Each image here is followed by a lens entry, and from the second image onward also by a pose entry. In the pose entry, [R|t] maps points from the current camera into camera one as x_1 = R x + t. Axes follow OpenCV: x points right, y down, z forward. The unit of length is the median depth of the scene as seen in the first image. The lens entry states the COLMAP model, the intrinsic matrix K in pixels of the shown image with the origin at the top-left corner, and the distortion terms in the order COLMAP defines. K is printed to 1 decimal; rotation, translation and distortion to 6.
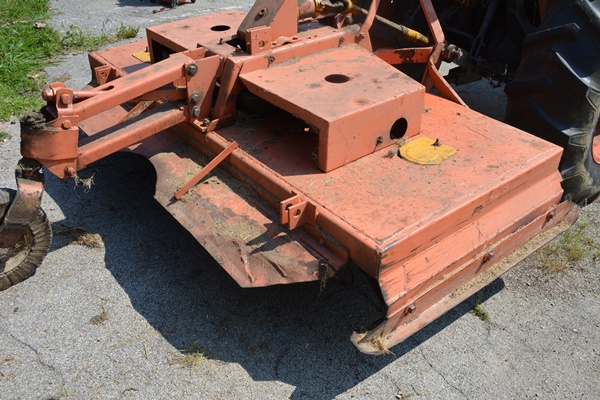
lens RADIAL K [[558.6, 0, 300.0], [0, 558.6, 200.0], [0, 0, 1]] dist [-0.069007, -0.001606]
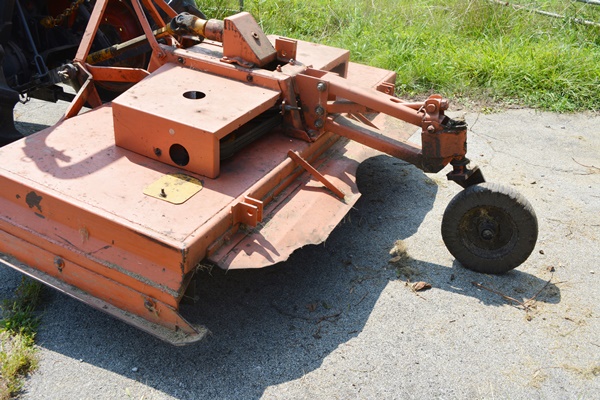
lens RADIAL K [[558.6, 0, 300.0], [0, 558.6, 200.0], [0, 0, 1]] dist [-0.069007, -0.001606]
pose [[-0.420965, -0.499717, 0.757015, -1.227470], [0.436233, 0.620184, 0.651976, -0.905095], [-0.795292, 0.604694, -0.043082, 1.296038]]
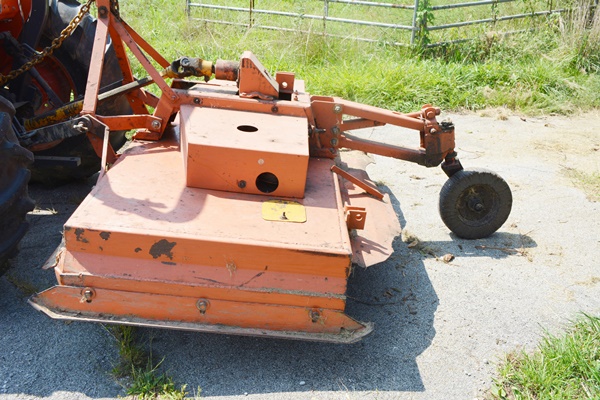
lens RADIAL K [[558.6, 0, 300.0], [0, 558.6, 200.0], [0, 0, 1]] dist [-0.069007, -0.001606]
pose [[-0.781747, -0.335032, 0.525952, -0.953938], [0.255721, 0.597009, 0.760386, -1.190062], [-0.568752, 0.728926, -0.381035, 1.793874]]
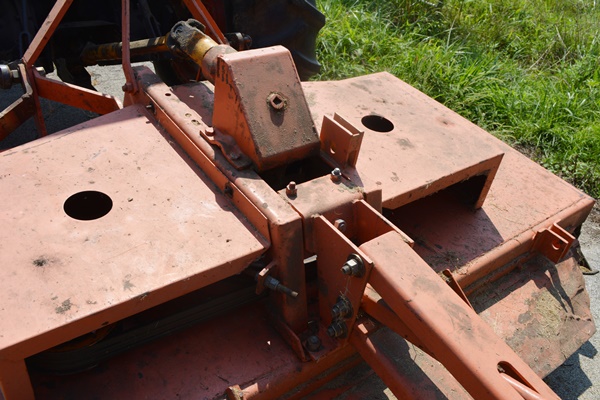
lens RADIAL K [[558.6, 0, 300.0], [0, 558.6, 200.0], [0, 0, 1]] dist [-0.069007, -0.001606]
pose [[0.023246, -0.604500, 0.796266, -0.607069], [0.423060, 0.727599, 0.540019, -0.606877], [-0.905804, 0.324315, 0.272653, 0.952077]]
